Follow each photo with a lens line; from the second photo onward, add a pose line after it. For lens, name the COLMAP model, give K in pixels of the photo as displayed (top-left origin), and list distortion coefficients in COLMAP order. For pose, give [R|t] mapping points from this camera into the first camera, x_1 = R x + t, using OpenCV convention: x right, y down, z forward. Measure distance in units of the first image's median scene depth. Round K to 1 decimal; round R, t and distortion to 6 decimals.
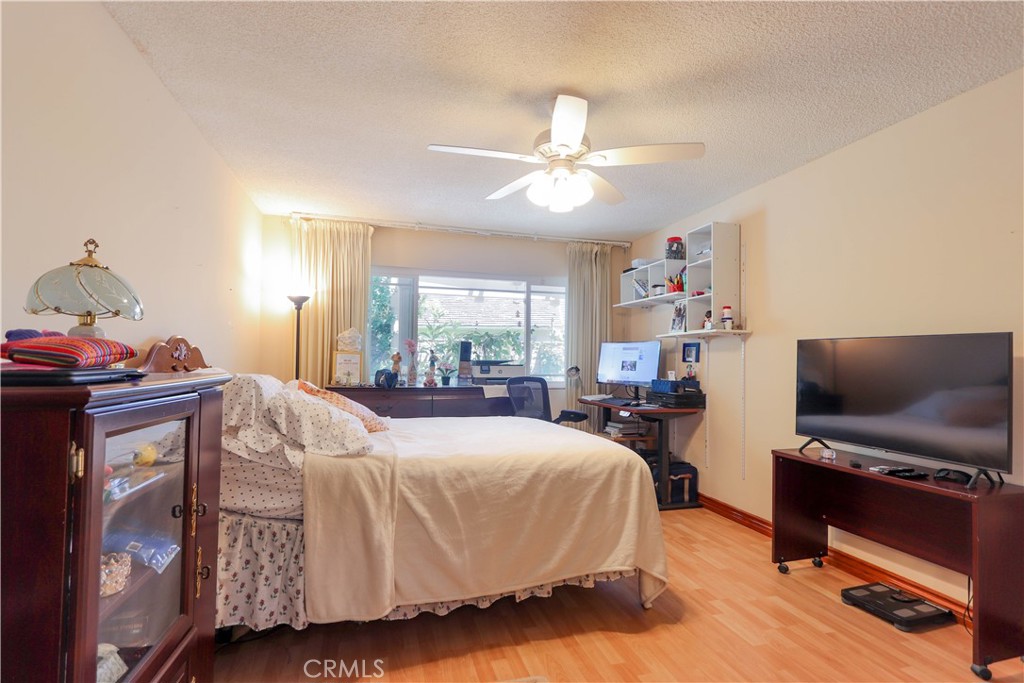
lens RADIAL K [[474.8, 0, 513.7], [0, 474.8, 348.8], [0, 0, 1]] dist [0.003525, 0.000228]
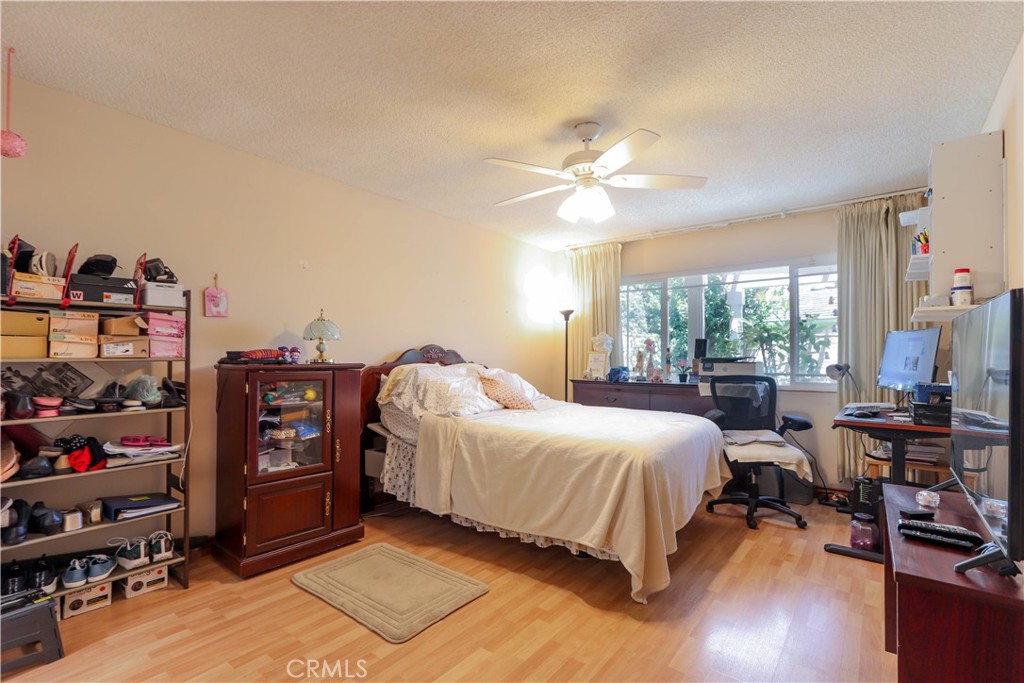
lens RADIAL K [[474.8, 0, 513.7], [0, 474.8, 348.8], [0, 0, 1]] dist [0.003525, 0.000228]
pose [[0.582331, -0.024404, -0.812585, 1.026881], [0.023328, 0.999639, -0.013304, 0.020320], [0.812617, -0.011208, 0.582691, 0.223427]]
